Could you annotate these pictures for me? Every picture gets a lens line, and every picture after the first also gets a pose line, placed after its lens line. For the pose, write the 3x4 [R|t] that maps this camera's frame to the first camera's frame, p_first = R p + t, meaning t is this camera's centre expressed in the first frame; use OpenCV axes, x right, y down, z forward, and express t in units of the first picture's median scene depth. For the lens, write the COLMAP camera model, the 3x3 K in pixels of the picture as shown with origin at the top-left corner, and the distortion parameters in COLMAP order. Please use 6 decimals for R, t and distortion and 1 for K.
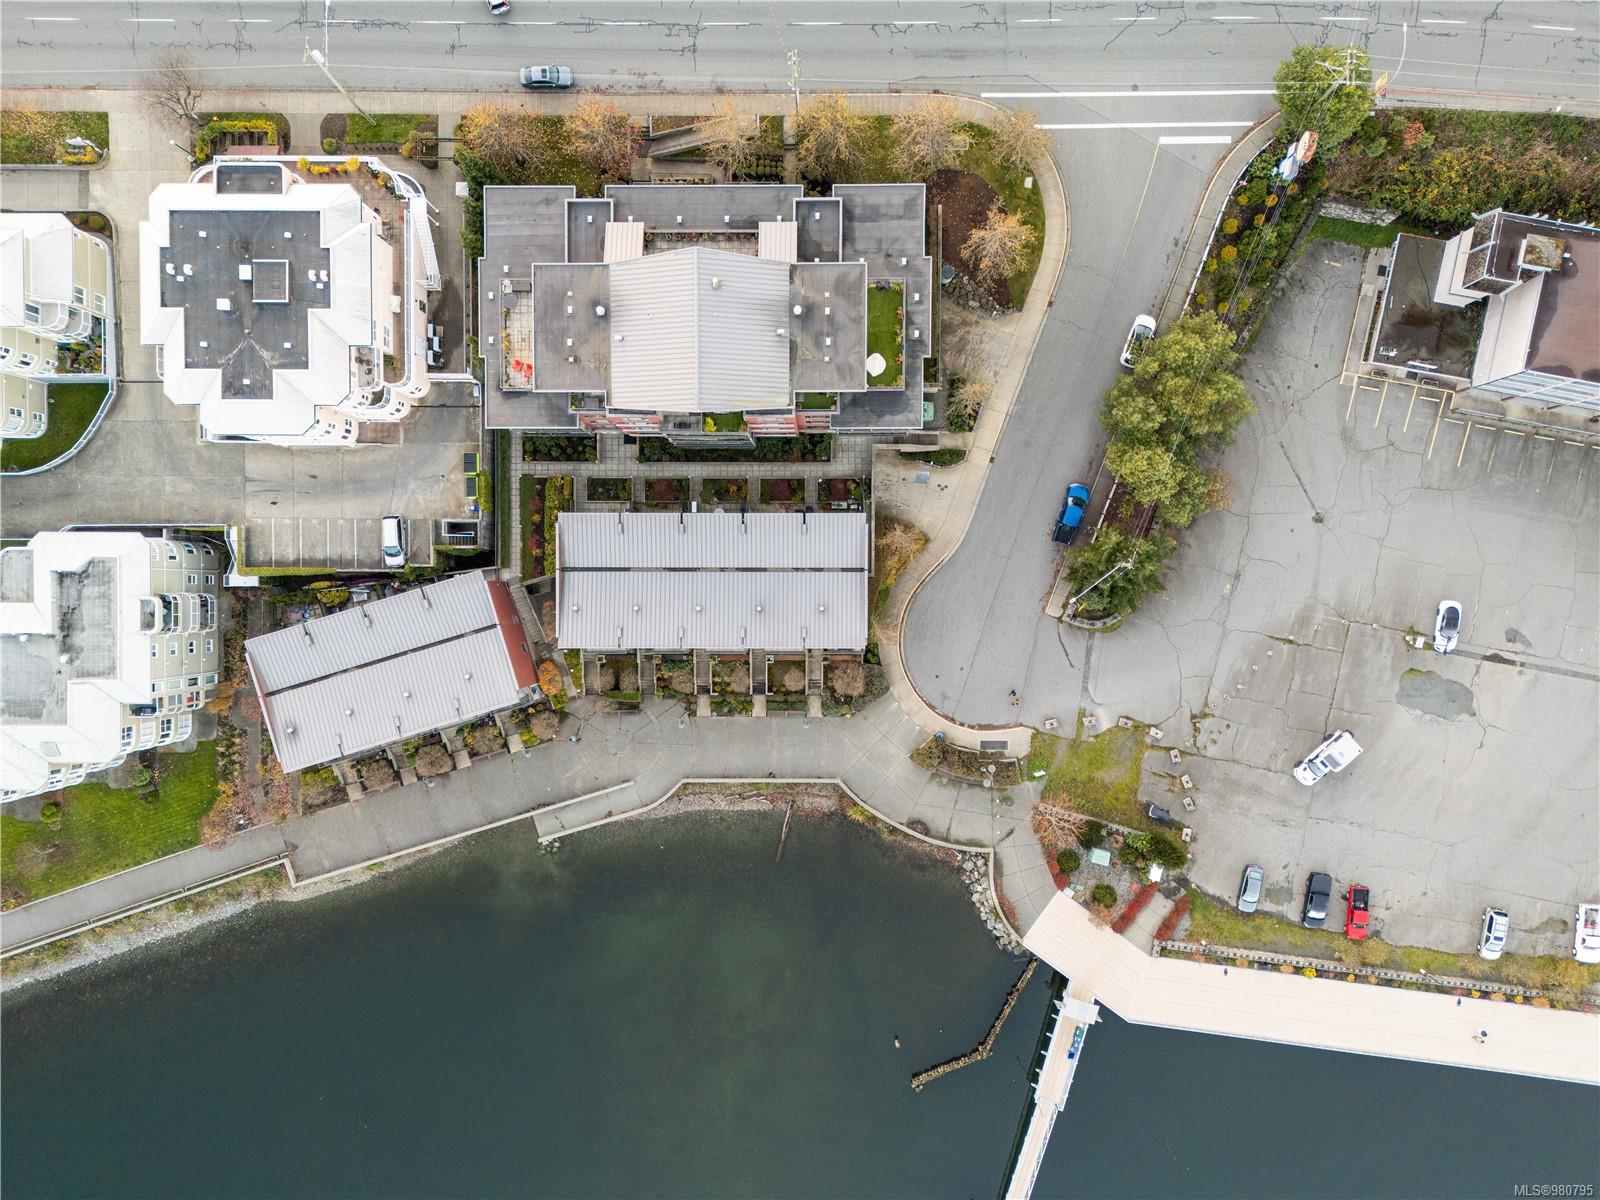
lens RADIAL K [[1170.3, 0, 800.0], [0, 1170.3, 600.0], [0, 0, 1]] dist [0.070477, -0.055952]
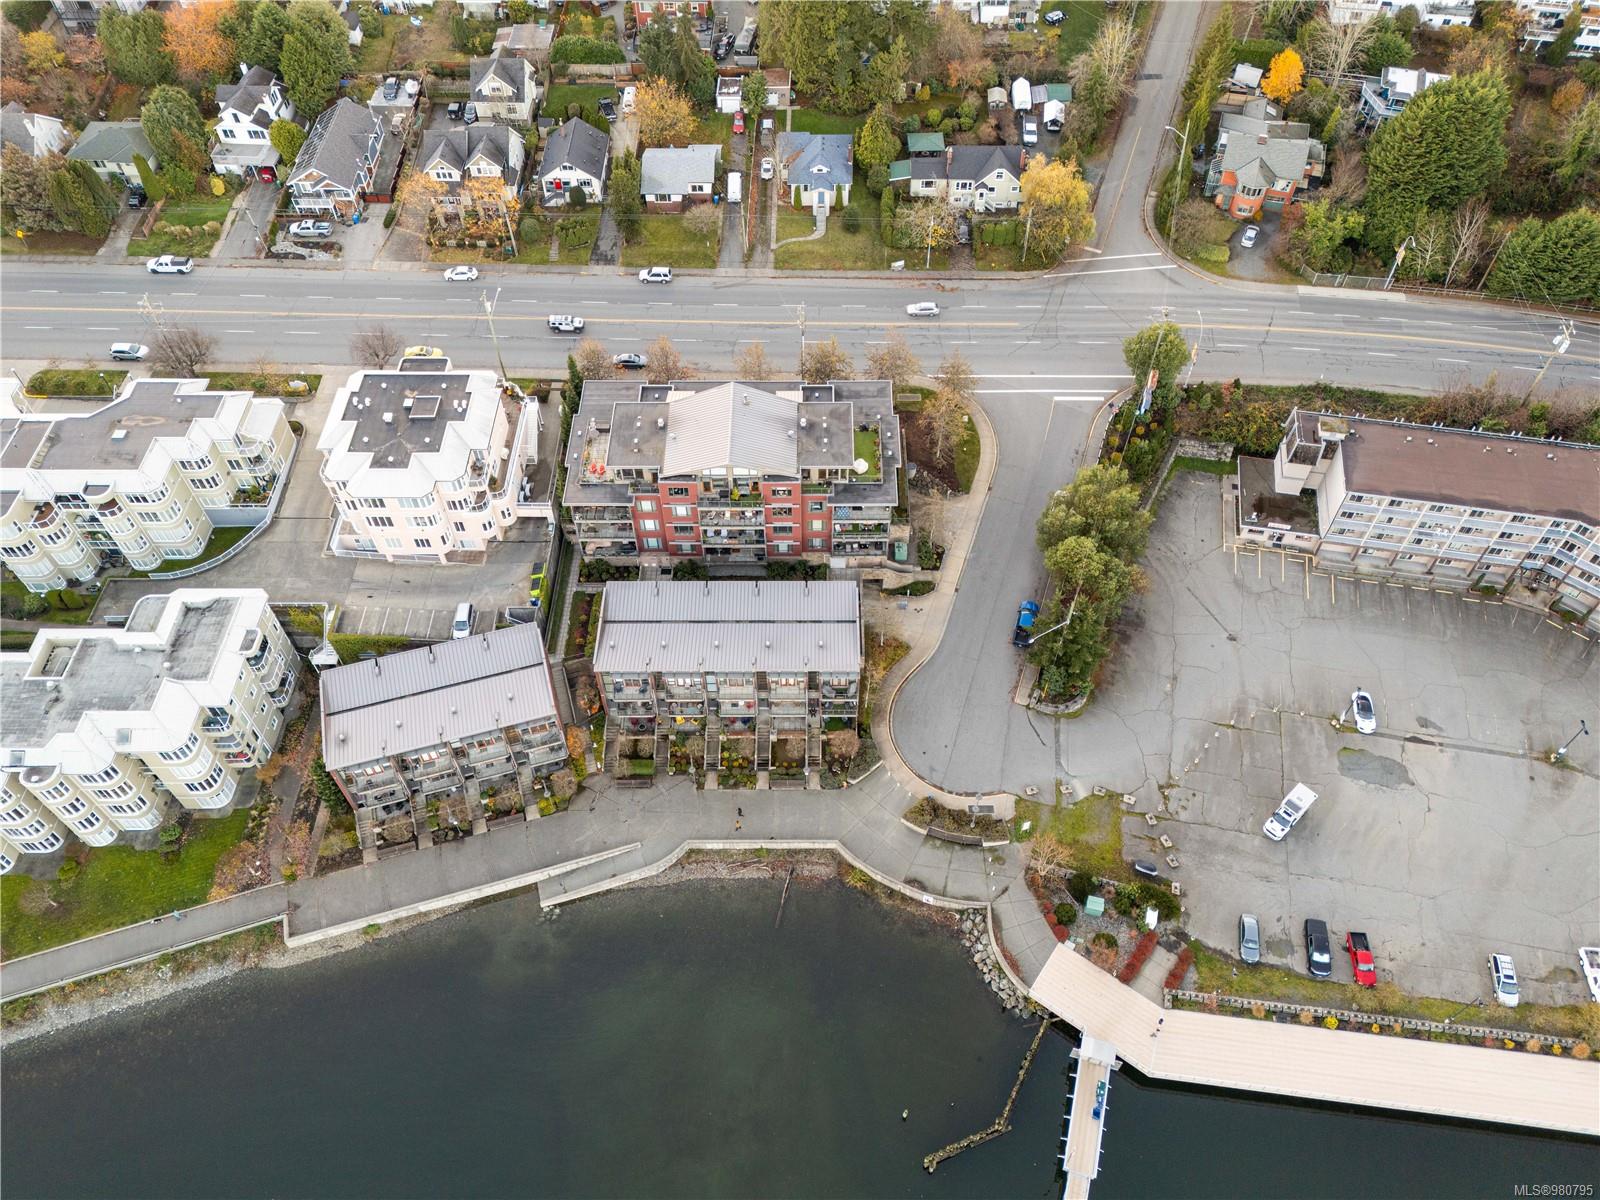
lens RADIAL K [[1170.3, 0, 800.0], [0, 1170.3, 600.0], [0, 0, 1]] dist [0.070477, -0.055952]
pose [[0.999841, 0.014996, 0.009653, -0.013464], [-0.005640, 0.779377, -0.626530, 0.651556], [-0.016919, 0.626376, 0.779338, 0.046567]]
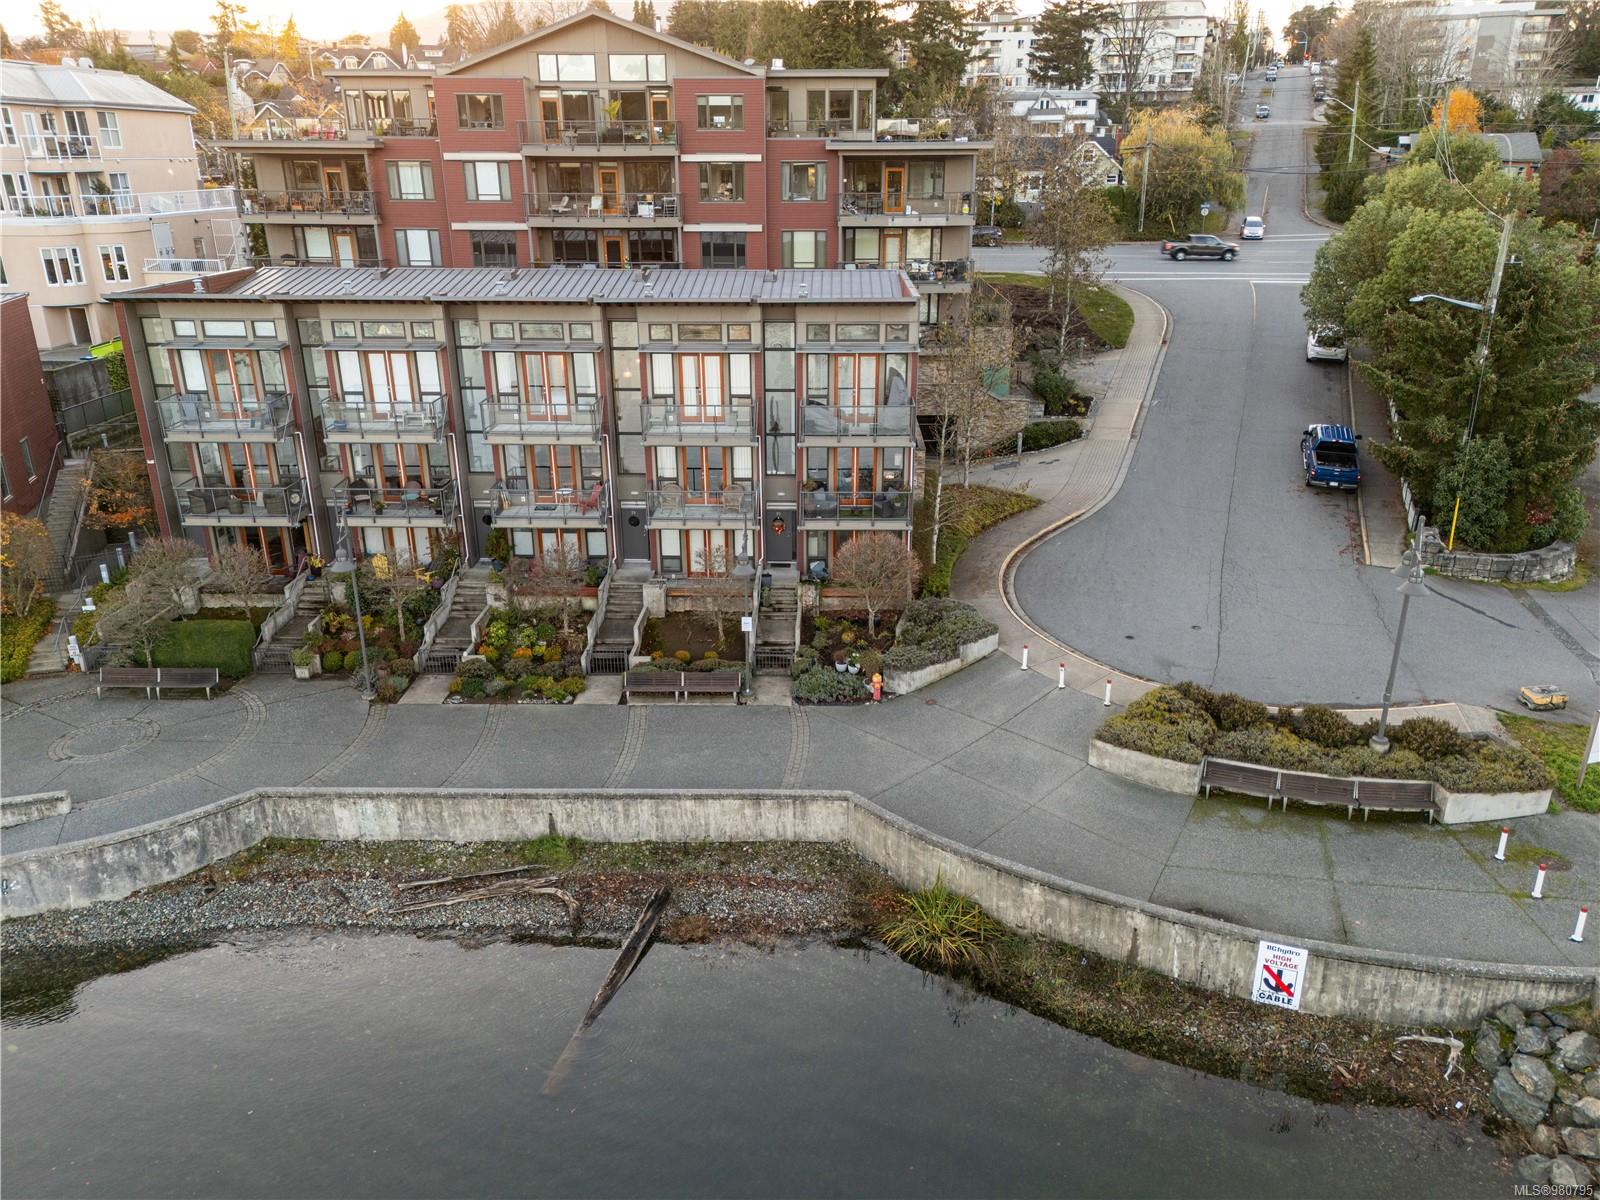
lens RADIAL K [[1170.3, 0, 800.0], [0, 1170.3, 600.0], [0, 0, 1]] dist [0.070477, -0.055952]
pose [[0.999405, 0.028643, -0.019191, 0.026289], [-0.027739, 0.337435, -0.940940, 0.393832], [-0.020476, 0.940913, 0.338029, 0.877894]]
